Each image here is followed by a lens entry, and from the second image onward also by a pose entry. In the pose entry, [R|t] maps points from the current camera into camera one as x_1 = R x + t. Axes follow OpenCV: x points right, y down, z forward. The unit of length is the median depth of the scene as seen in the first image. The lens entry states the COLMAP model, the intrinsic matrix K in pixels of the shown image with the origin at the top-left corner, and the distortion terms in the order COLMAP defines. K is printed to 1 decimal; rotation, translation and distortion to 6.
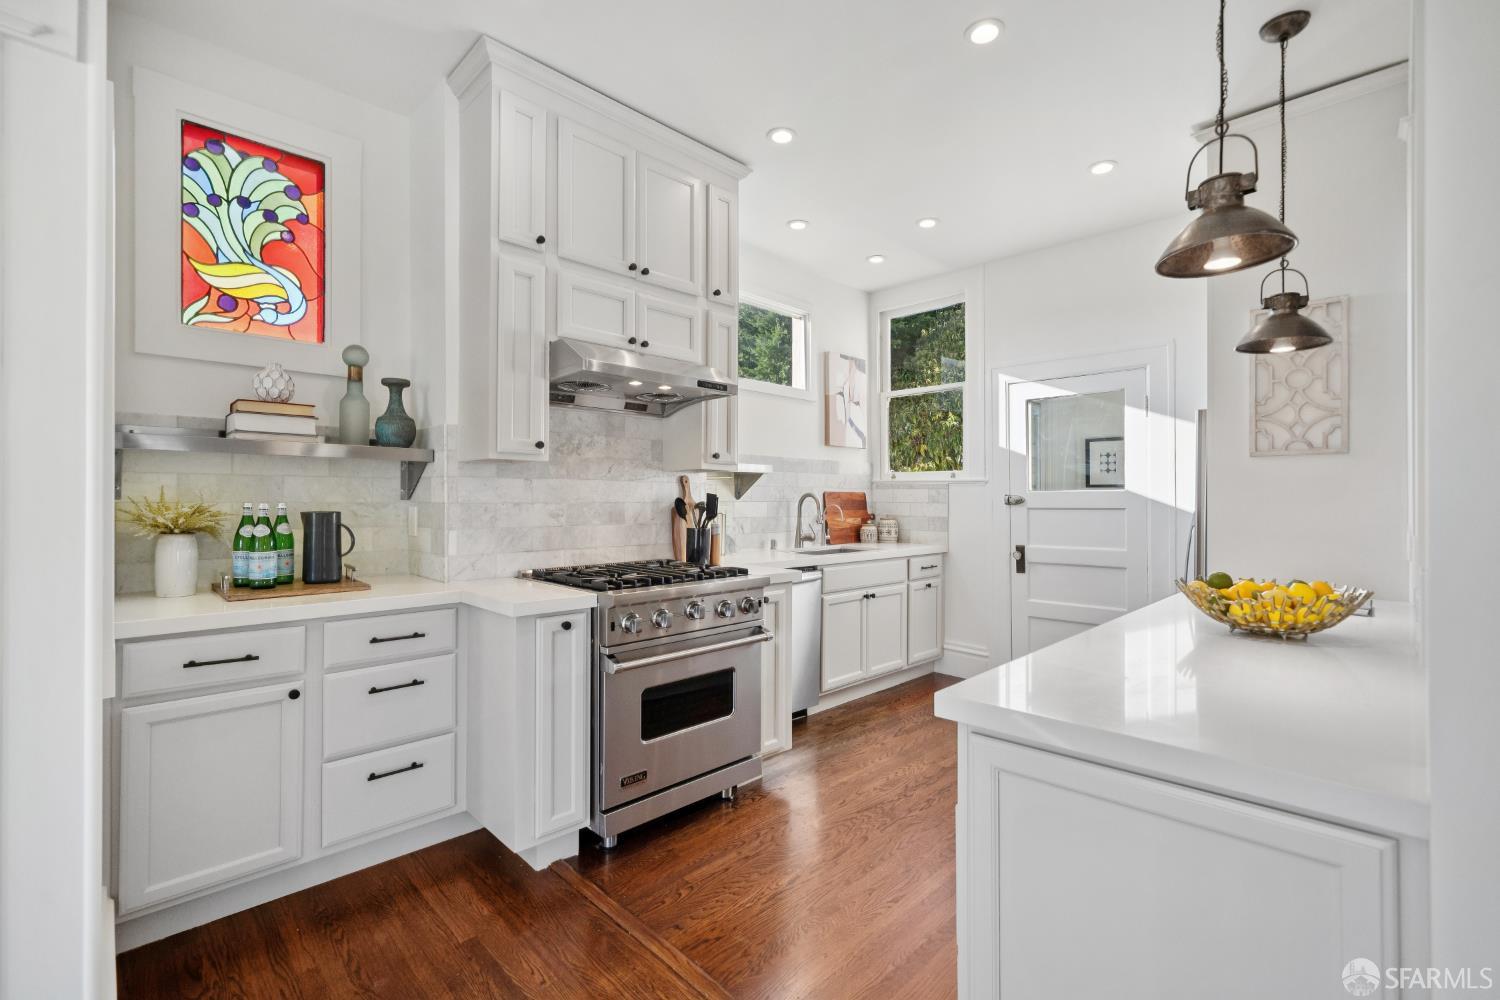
lens RADIAL K [[659.6, 0, 744.6], [0, 659.6, 494.9], [0, 0, 1]] dist [-0.003404, 0.001983]
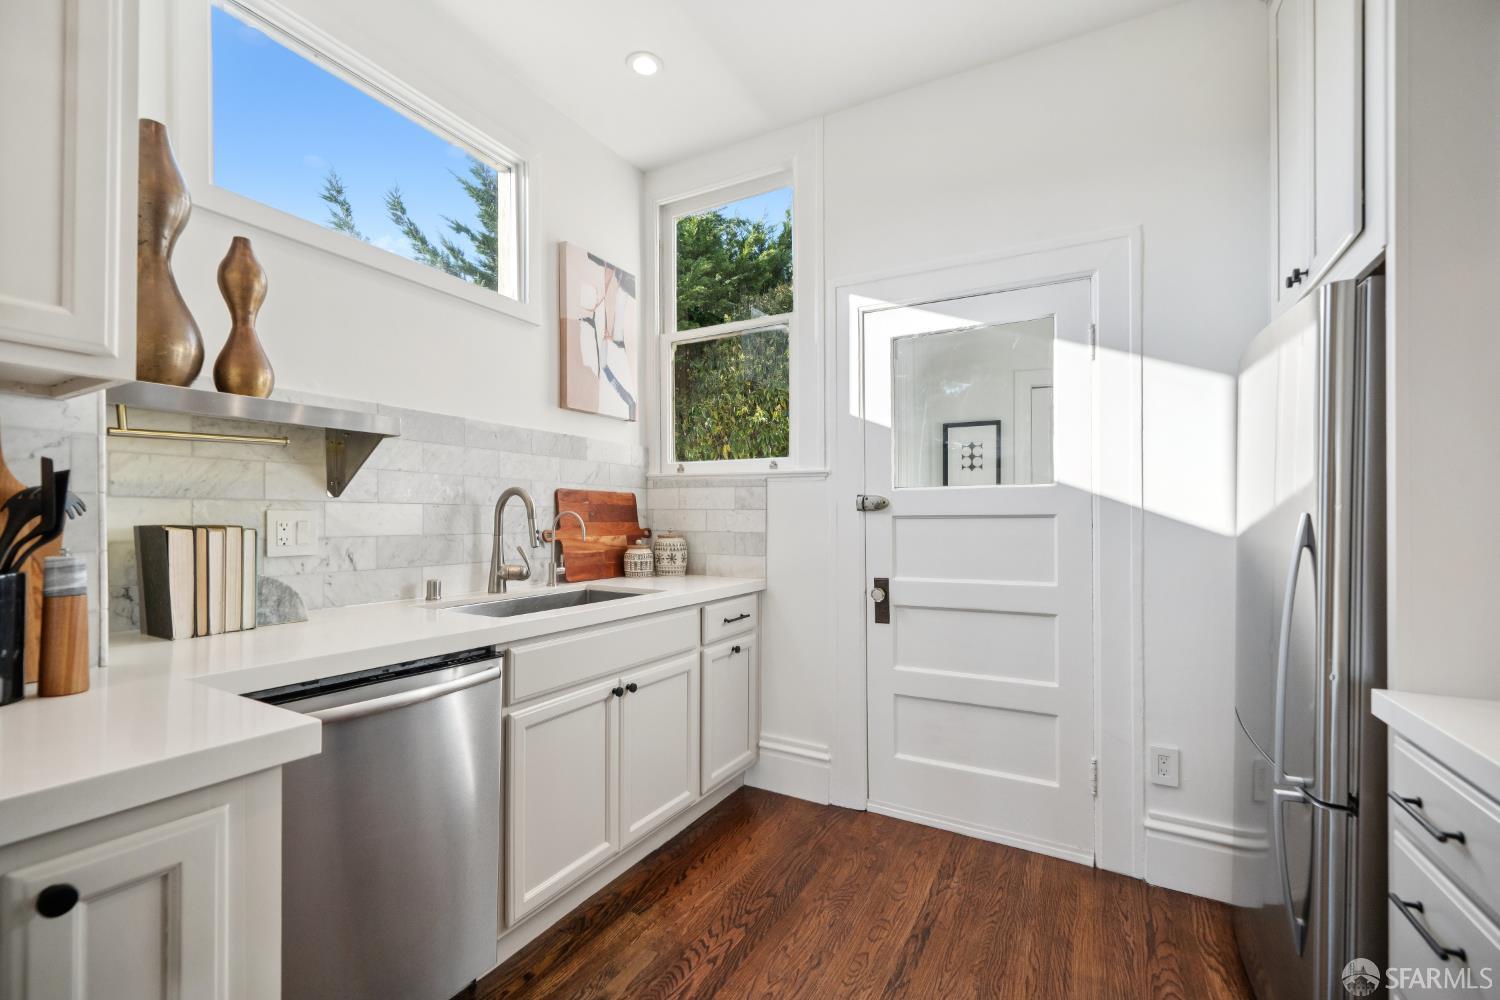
lens RADIAL K [[659.6, 0, 757.9], [0, 659.6, 527.0], [0, 0, 1]] dist [-0.003404, 0.001983]
pose [[0.951353, -0.005602, 0.308053, 0.168387], [-0.001165, 0.999762, 0.021779, 0.022770], [-0.308102, -0.021078, 0.951120, 0.628147]]
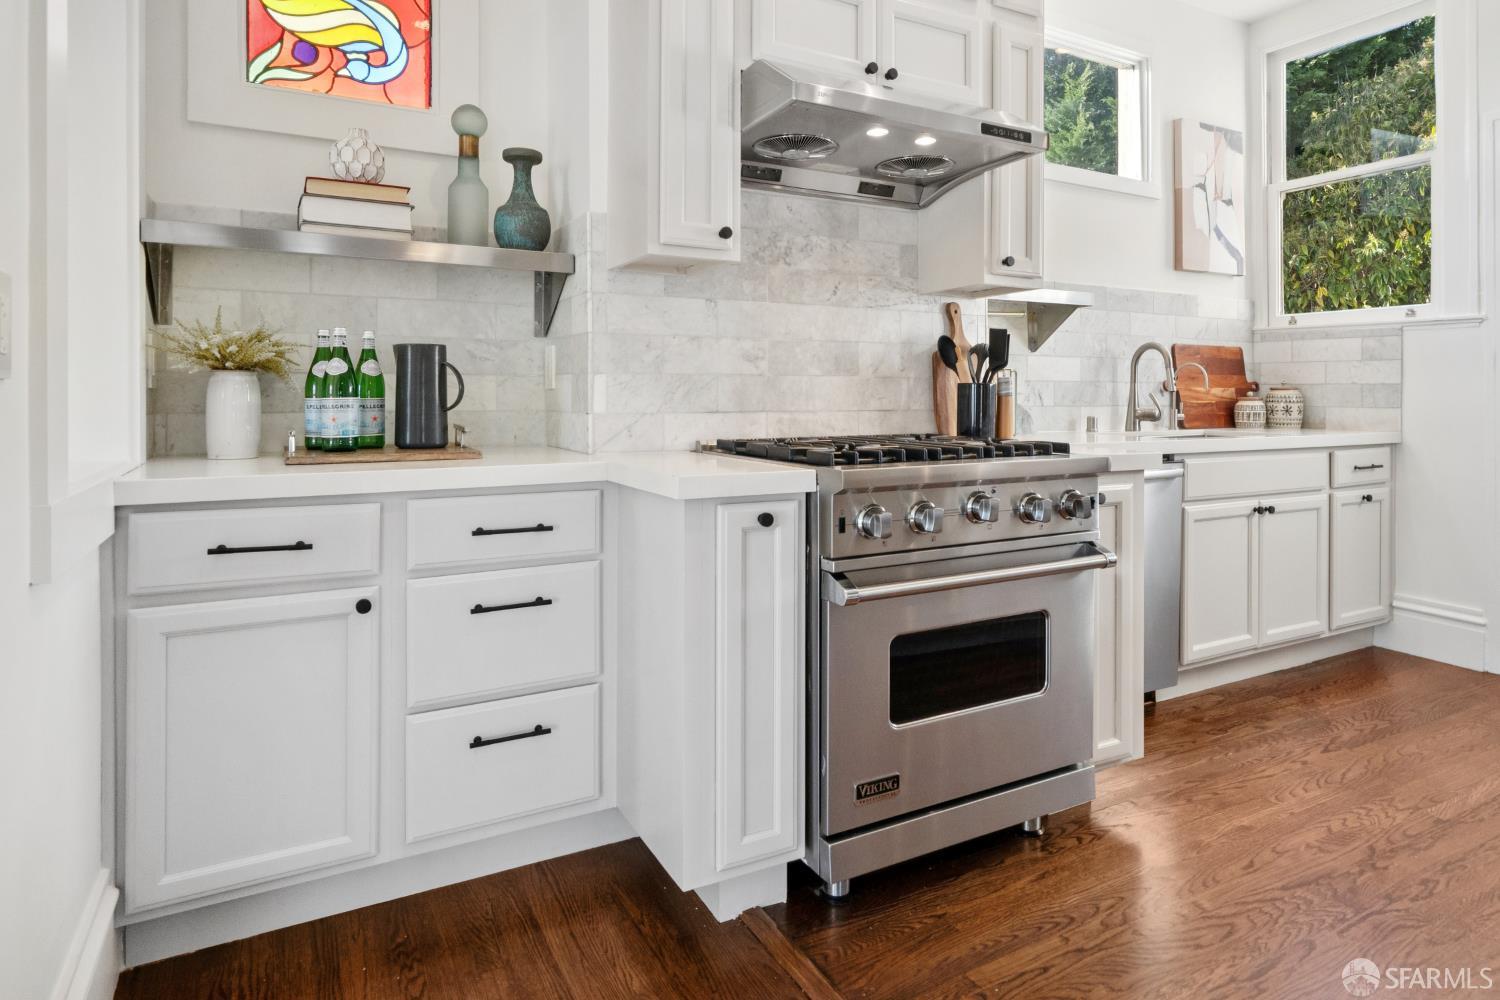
lens RADIAL K [[886.0, 0, 790.3], [0, 886.0, 393.6], [0, 0, 1]] dist [-0.003639, 0.001444]
pose [[0.968745, -0.000702, -0.248056, -0.033685], [0.002720, 0.999966, 0.007792, 0.052270], [0.248042, -0.008223, 0.968714, 0.155277]]
